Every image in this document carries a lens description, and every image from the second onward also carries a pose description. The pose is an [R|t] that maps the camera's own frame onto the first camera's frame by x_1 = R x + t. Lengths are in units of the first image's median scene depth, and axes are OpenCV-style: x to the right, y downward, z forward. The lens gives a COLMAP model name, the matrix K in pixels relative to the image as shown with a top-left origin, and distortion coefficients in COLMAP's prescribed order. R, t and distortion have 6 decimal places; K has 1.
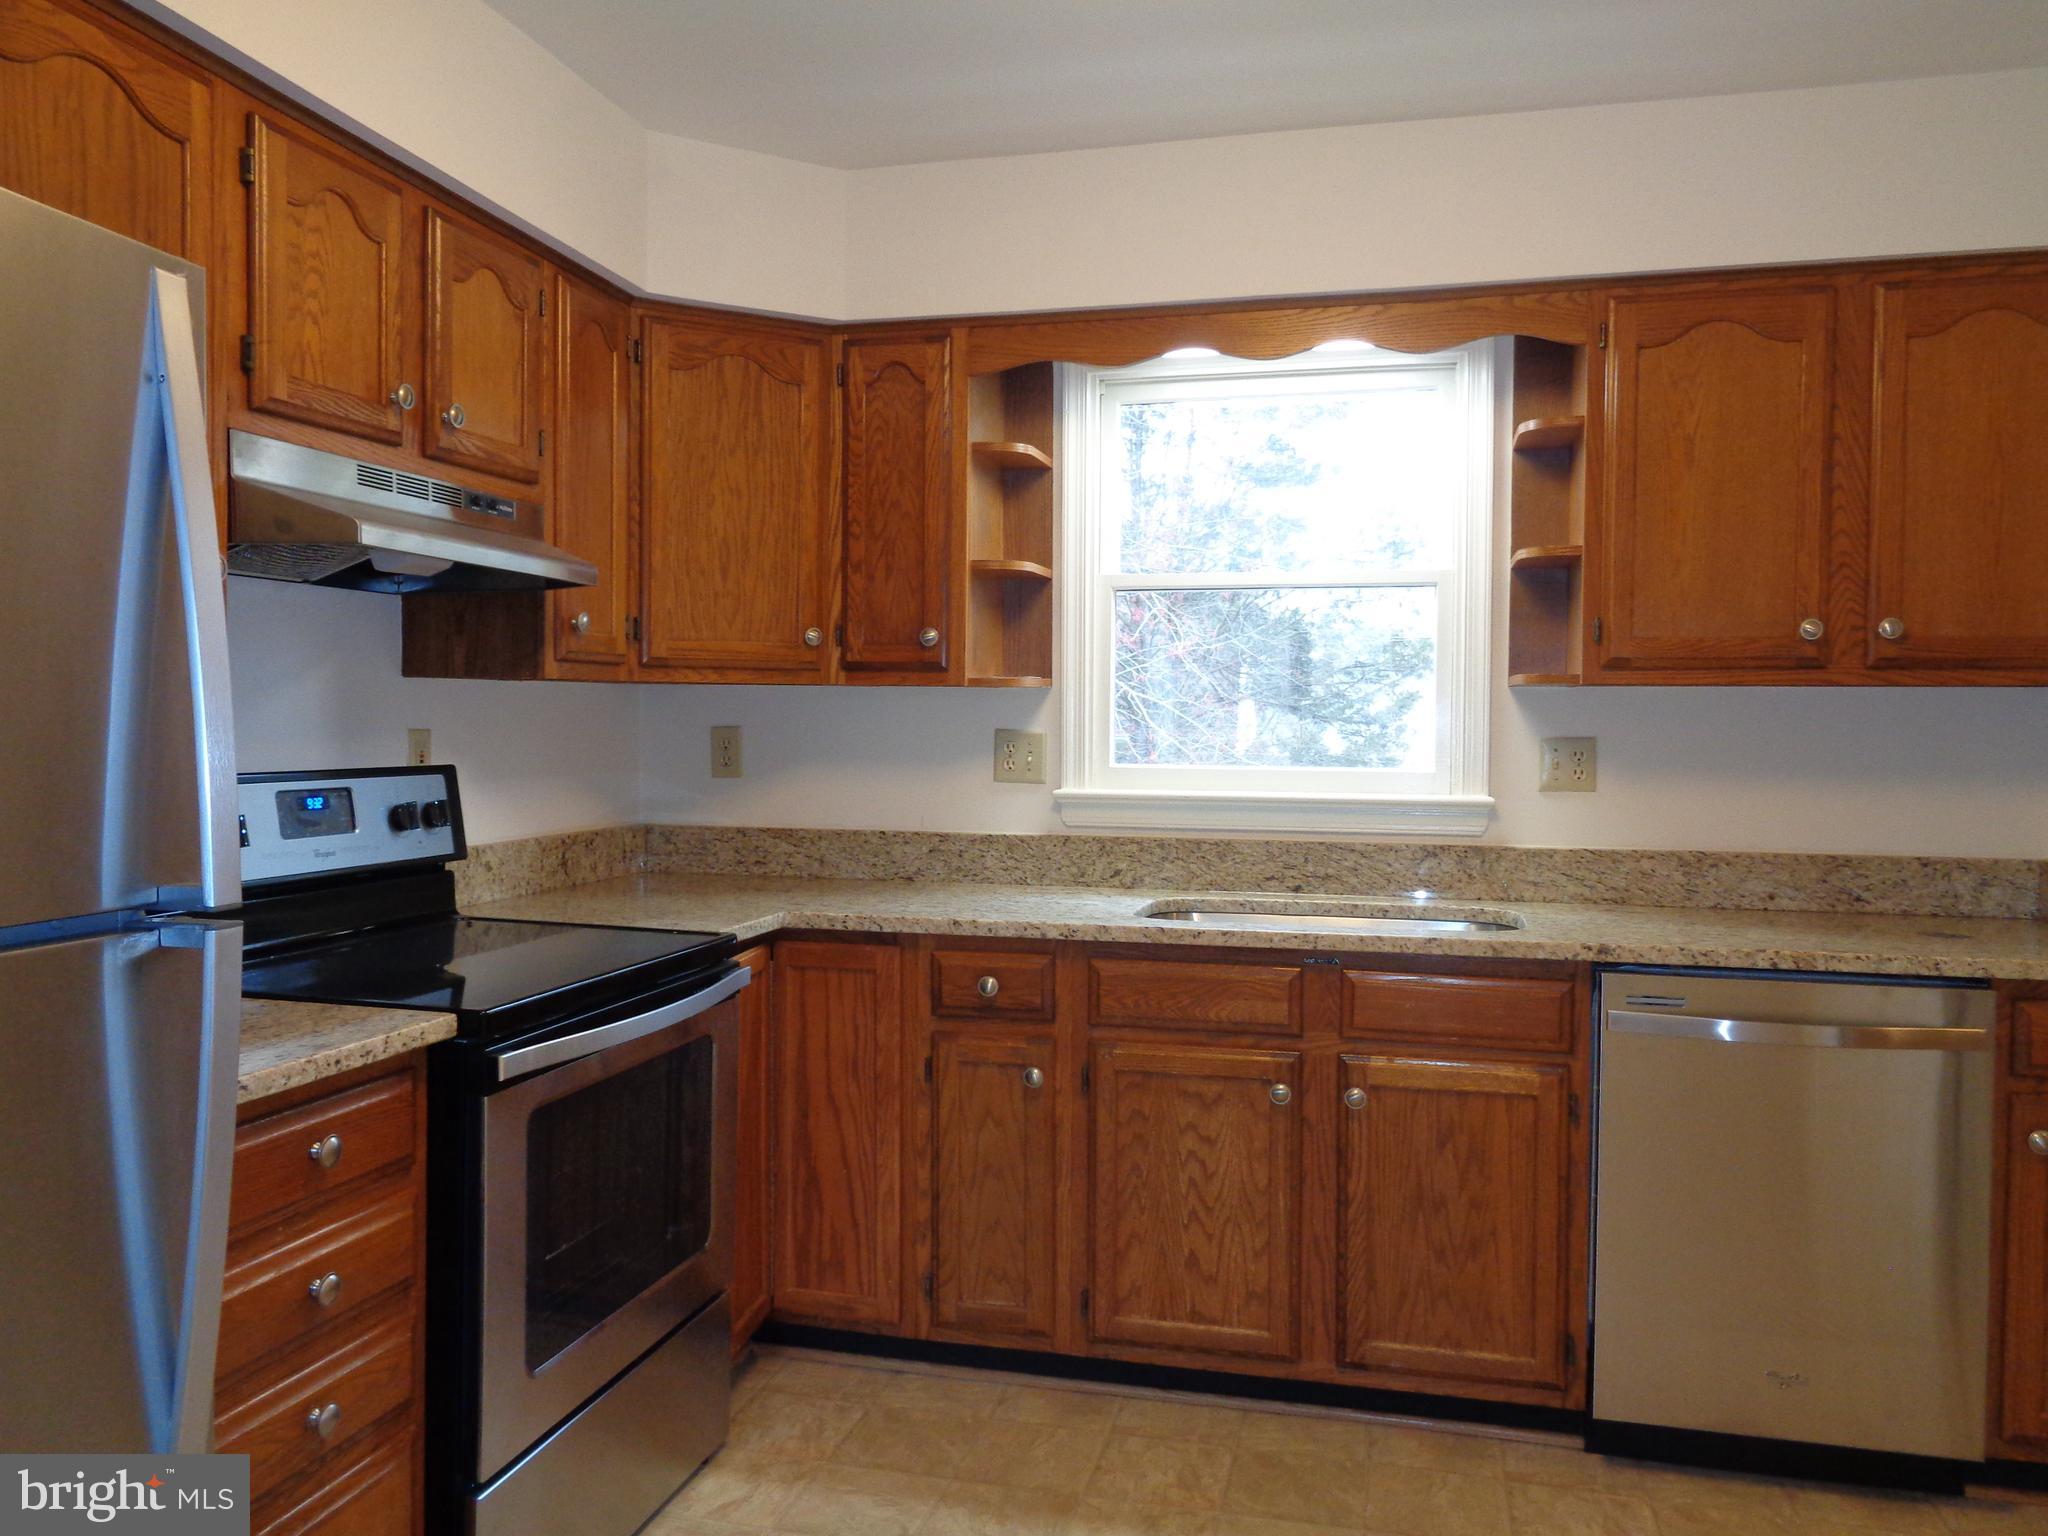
lens RADIAL K [[1532.0, 0, 1022.8], [0, 1532.0, 757.8], [0, 0, 1]] dist [-0.005852, 0.001766]
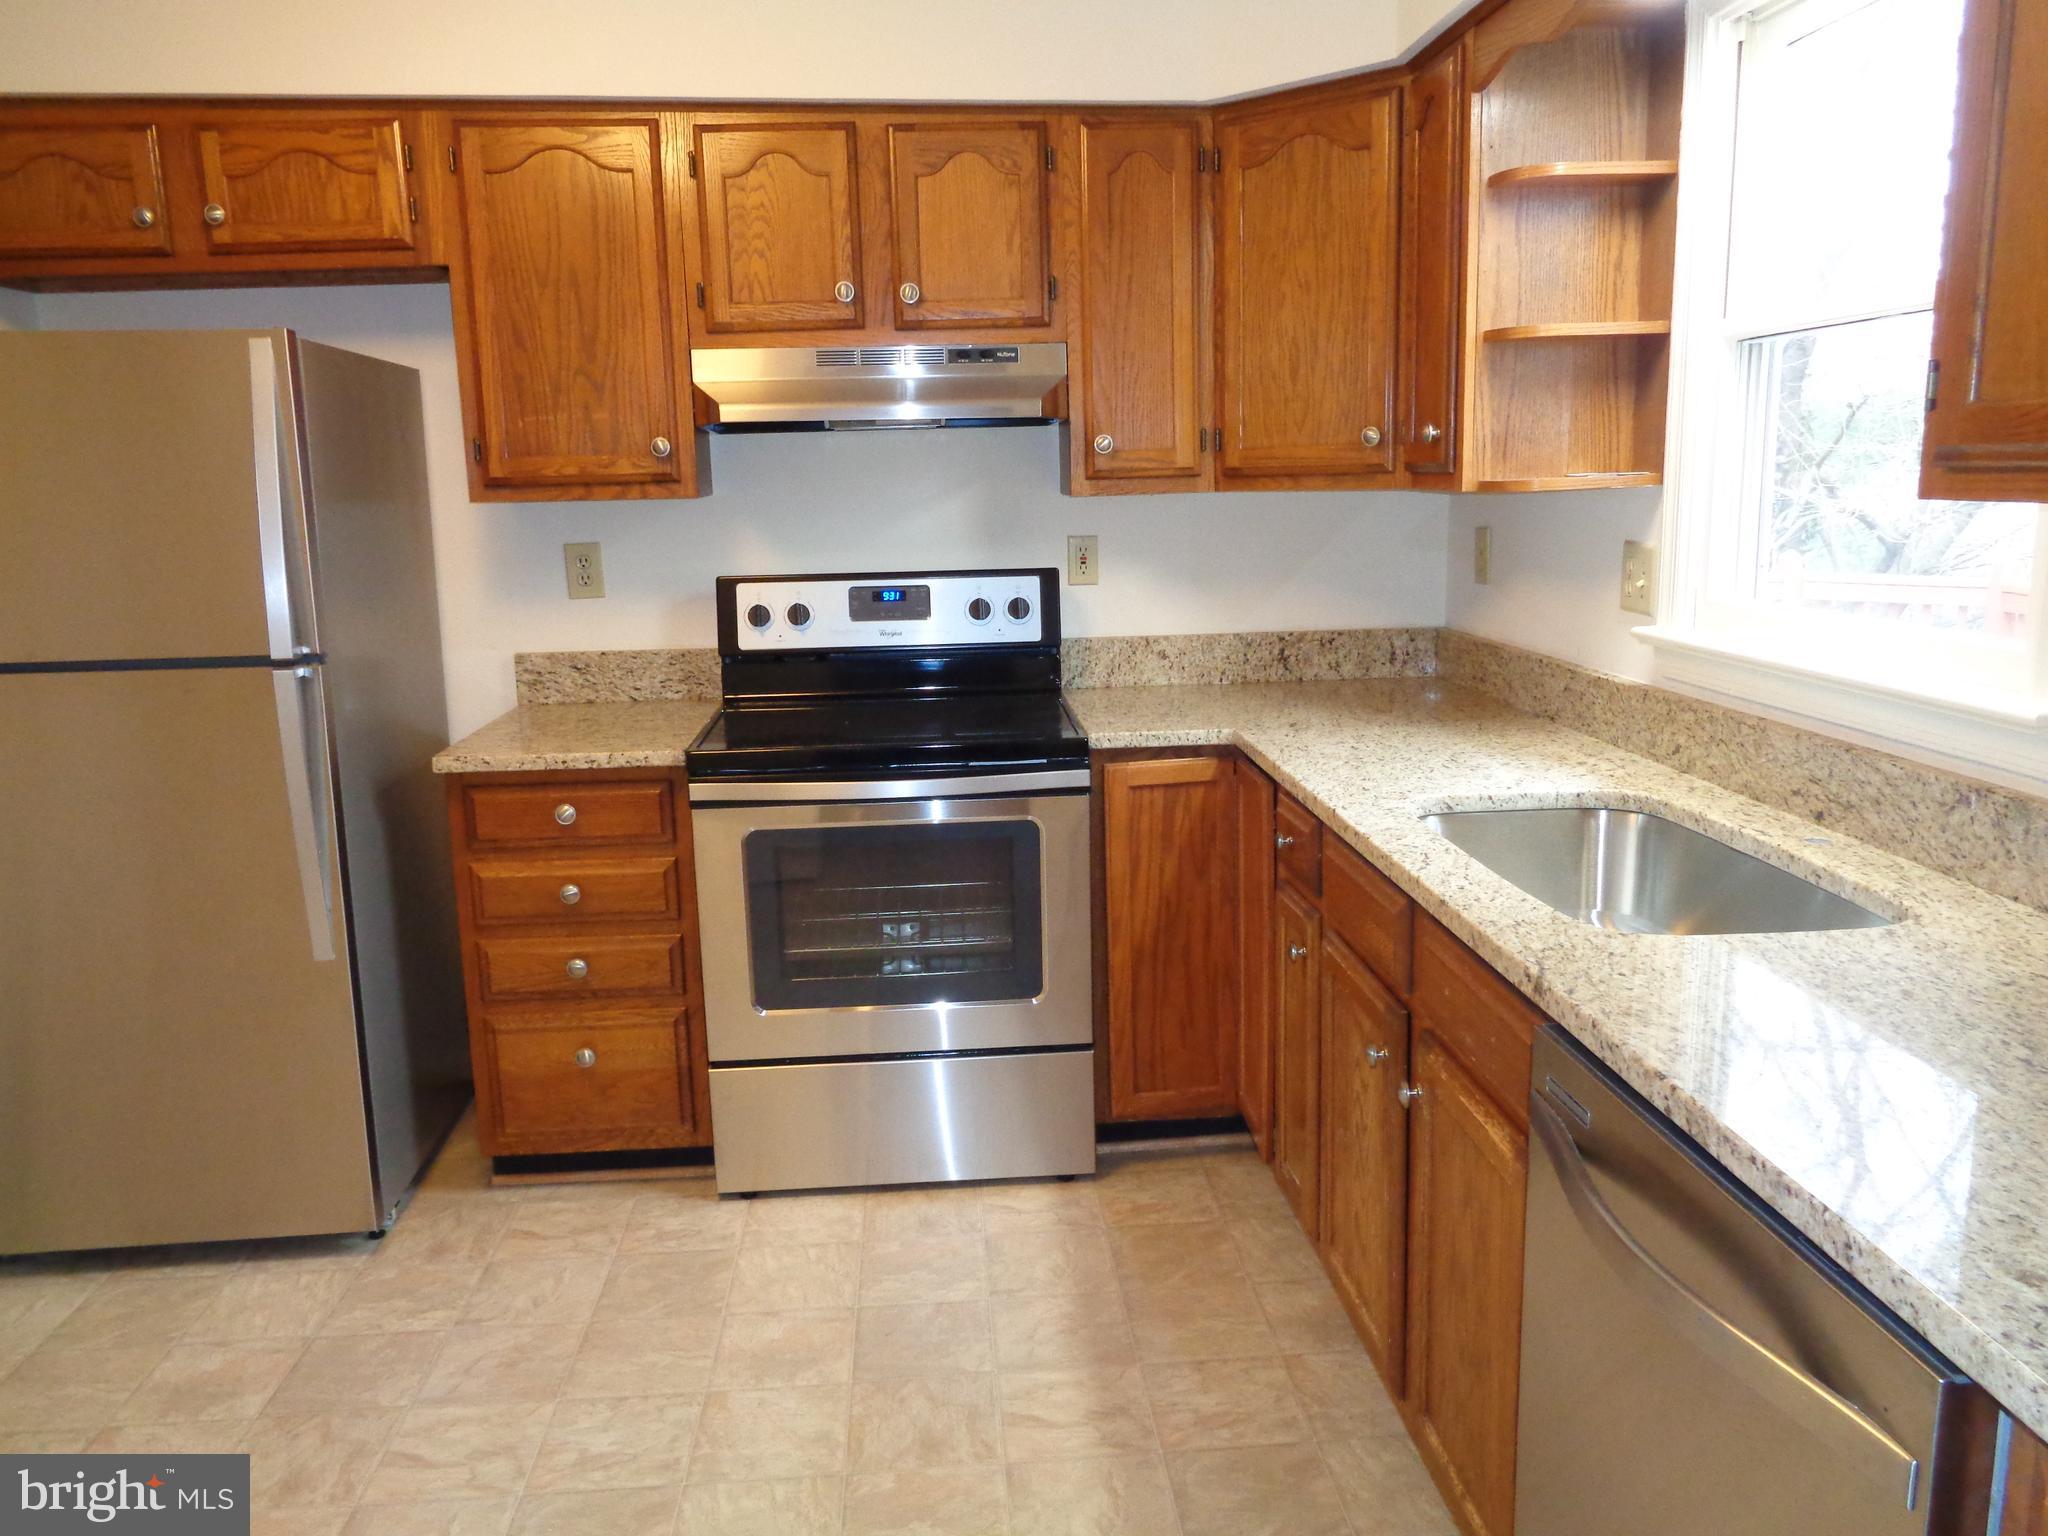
lens RADIAL K [[1532.0, 0, 1022.7], [0, 1532.0, 759.4], [0, 0, 1]] dist [-0.005852, 0.001766]
pose [[0.316854, 0.161097, -0.934693, 0.729249], [0.001845, 0.985364, 0.170456, -0.049500], [0.948472, -0.055734, 0.311920, 0.553518]]
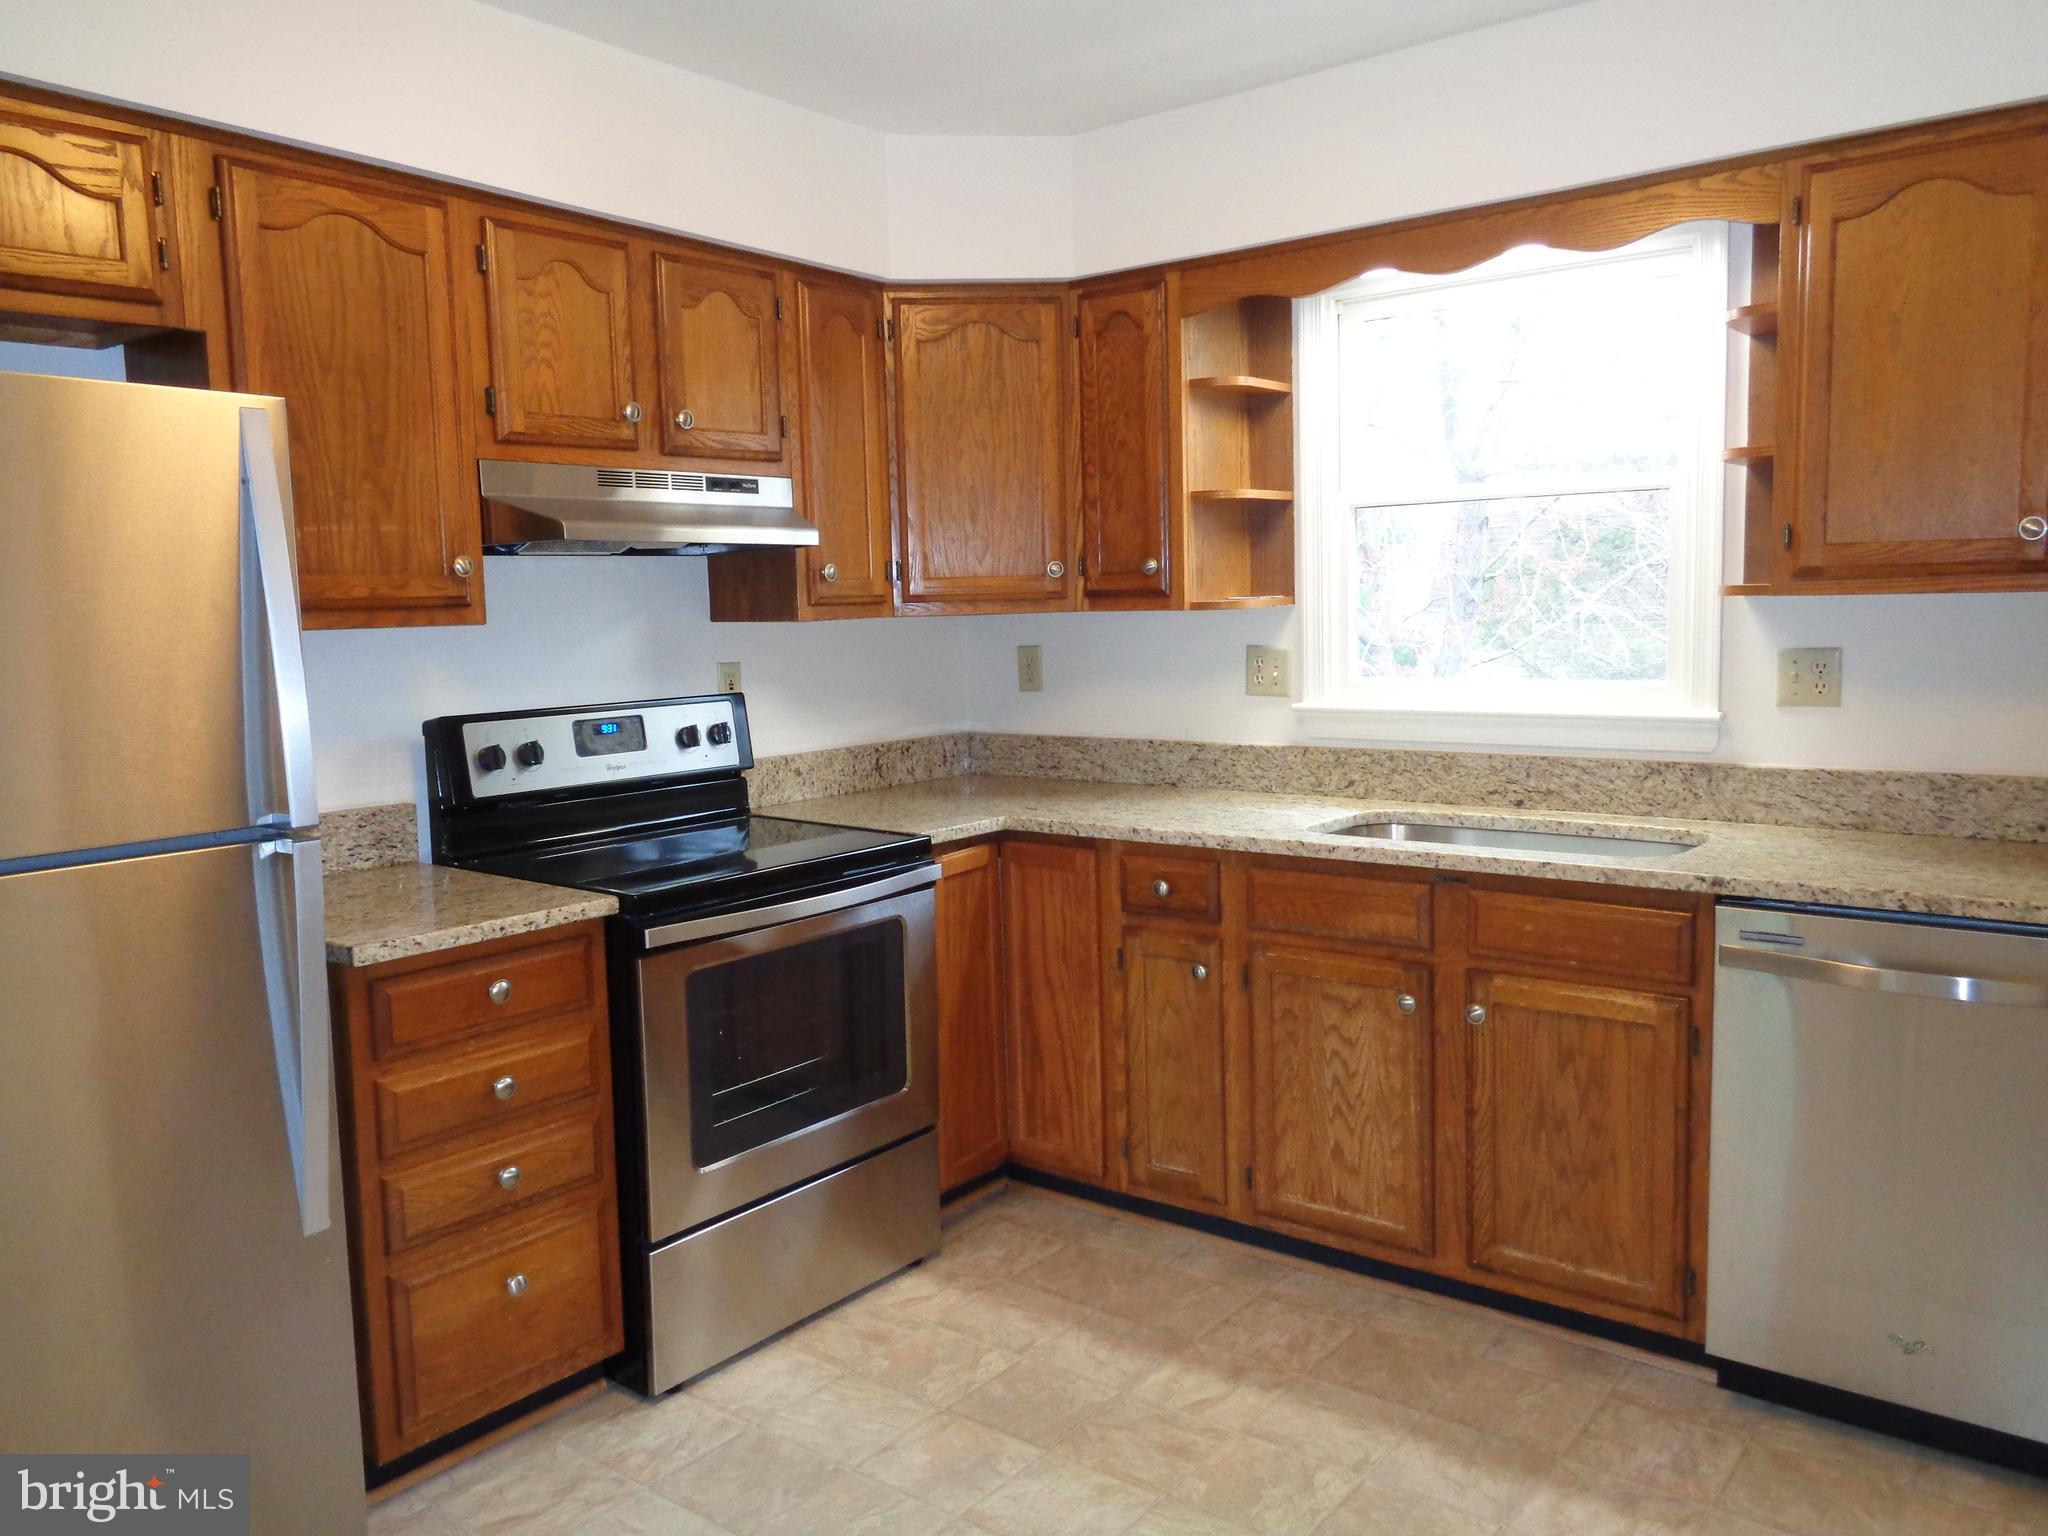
lens RADIAL K [[1532.0, 0, 1026.4], [0, 1532.0, 760.4], [0, 0, 1]] dist [-0.005852, 0.001766]
pose [[0.914127, 0.011404, -0.405268, 0.321745], [0.022617, 0.996613, 0.079060, -0.031565], [0.404797, -0.081437, 0.910773, -0.038545]]
